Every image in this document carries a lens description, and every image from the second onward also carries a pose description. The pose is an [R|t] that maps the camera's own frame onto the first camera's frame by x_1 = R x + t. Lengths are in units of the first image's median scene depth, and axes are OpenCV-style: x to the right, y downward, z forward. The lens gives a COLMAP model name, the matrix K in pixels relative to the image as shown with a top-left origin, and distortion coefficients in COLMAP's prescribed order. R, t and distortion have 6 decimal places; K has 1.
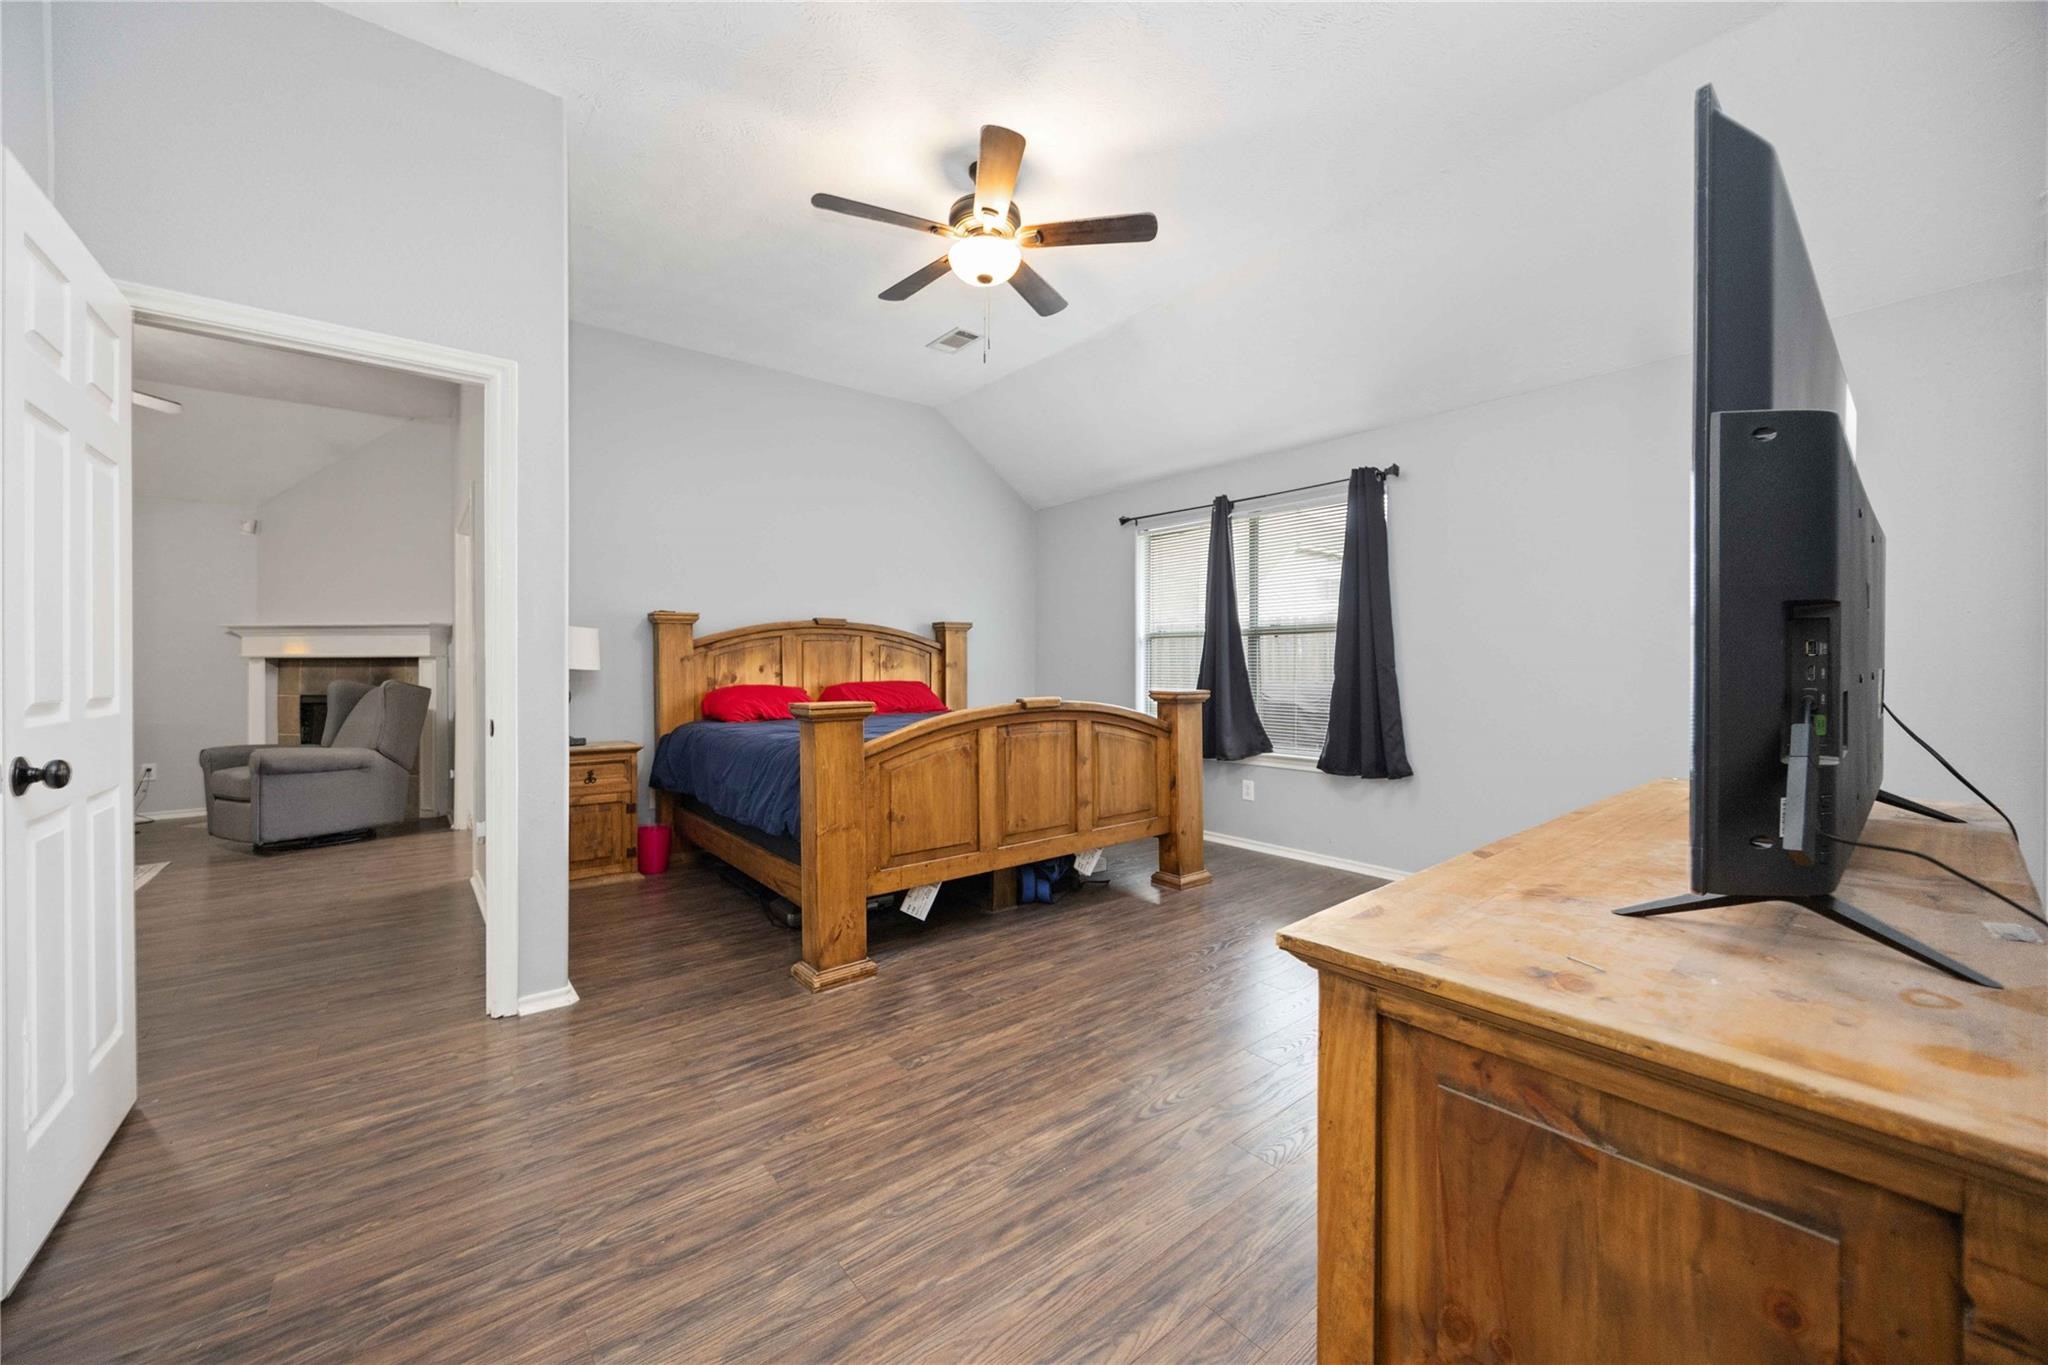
lens RADIAL K [[784.1, 0, 1020.3], [0, 784.1, 667.1], [0, 0, 1]] dist [-0.001878, 0.000847]
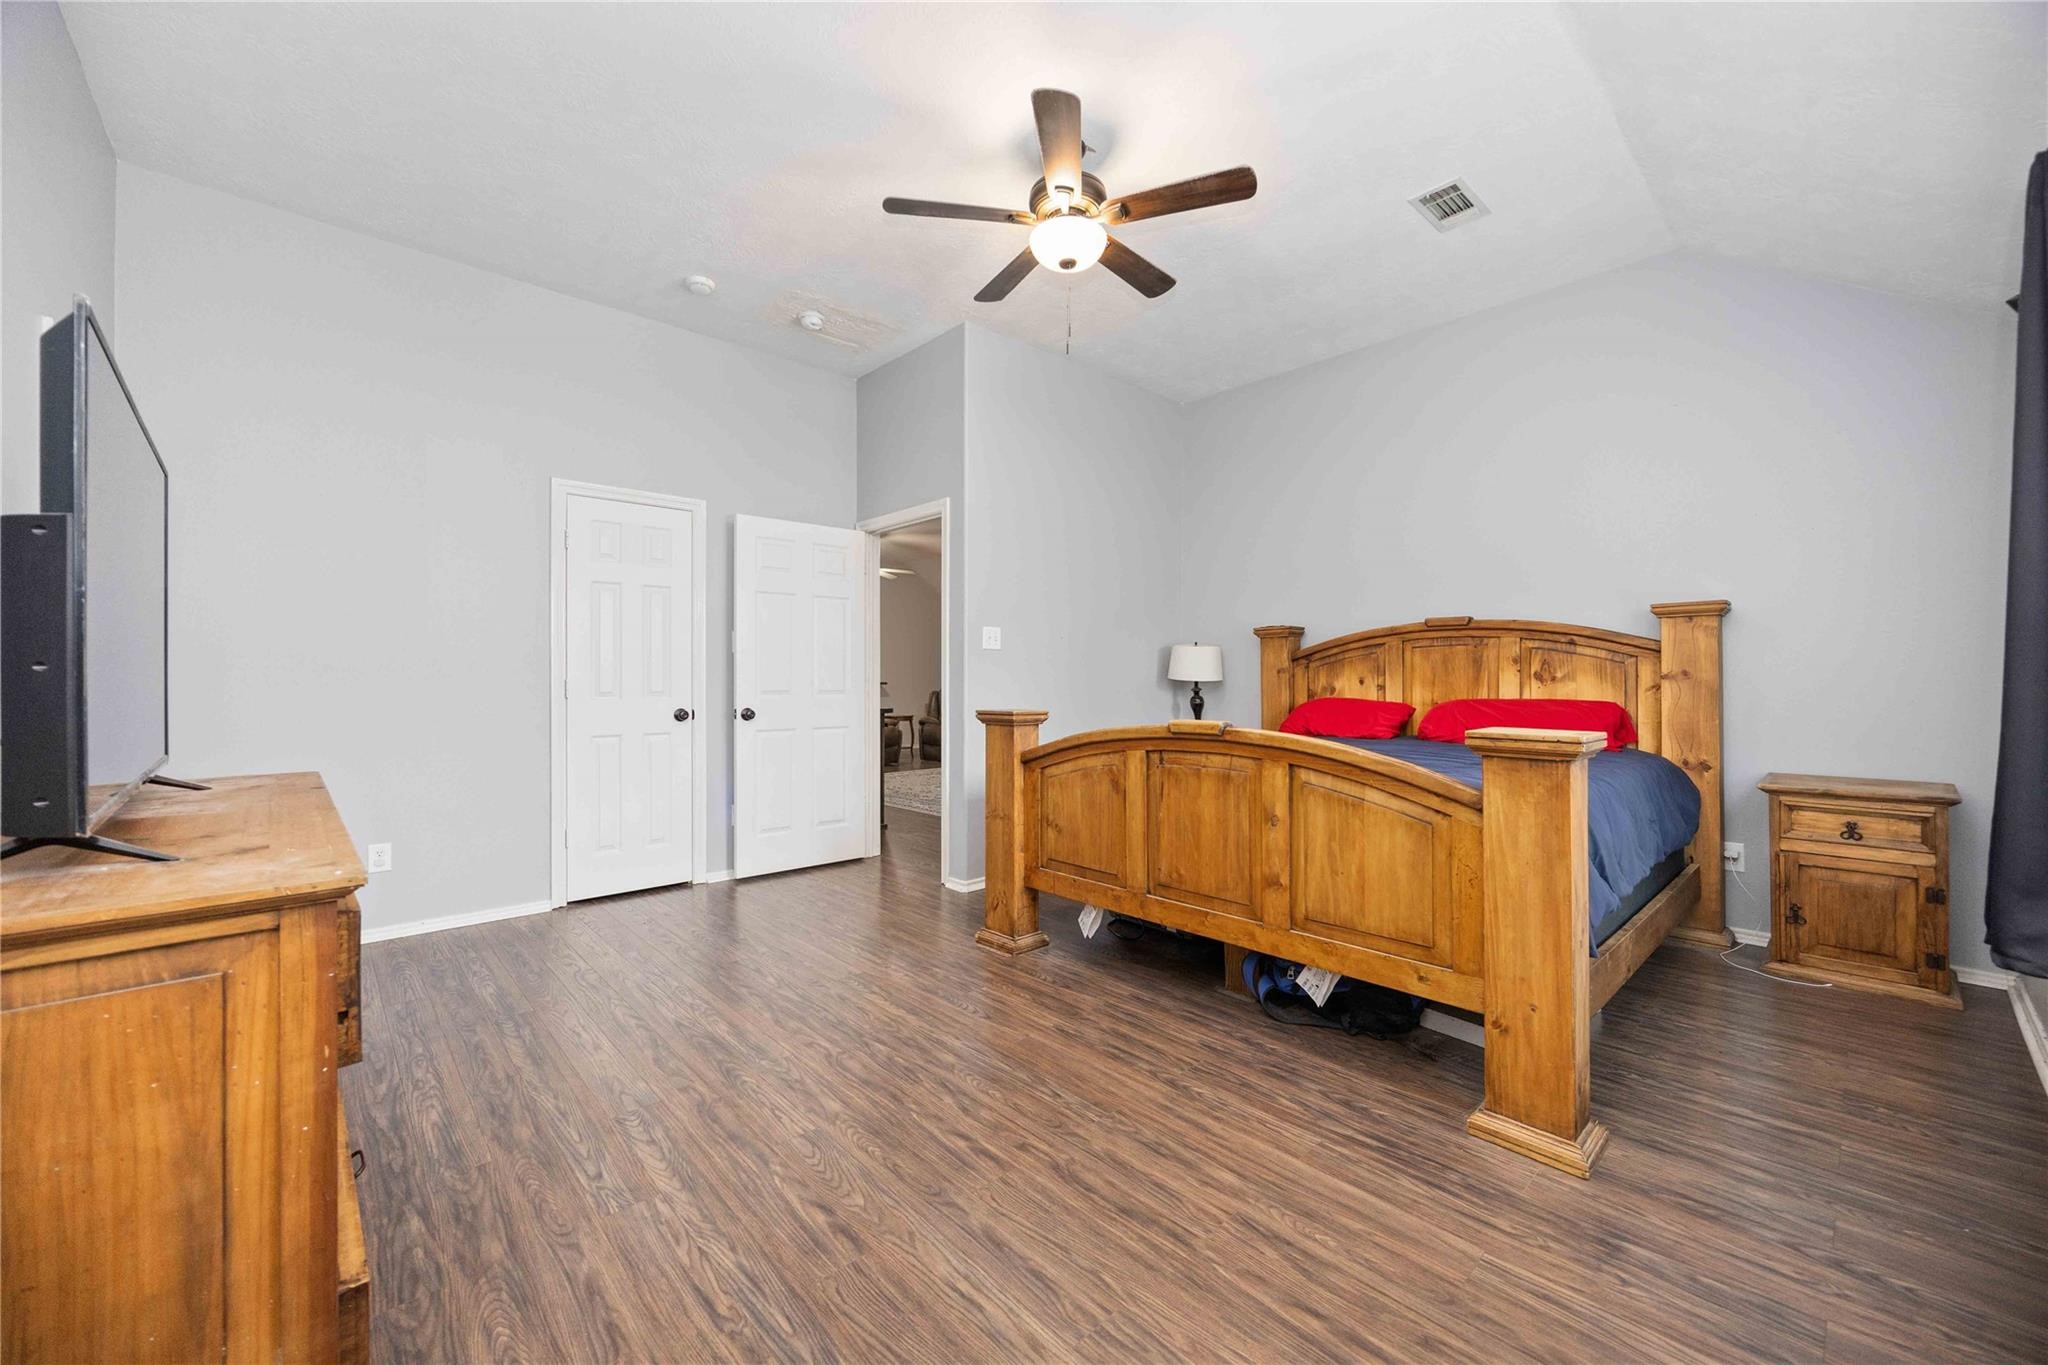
lens RADIAL K [[784.1, 0, 1026.9], [0, 784.1, 678.8], [0, 0, 1]] dist [-0.001878, 0.000847]
pose [[0.065120, 0.003532, -0.997871, 0.735314], [-0.001303, 0.999993, 0.003455, -0.003549], [0.997877, 0.001075, 0.065124, 0.747739]]
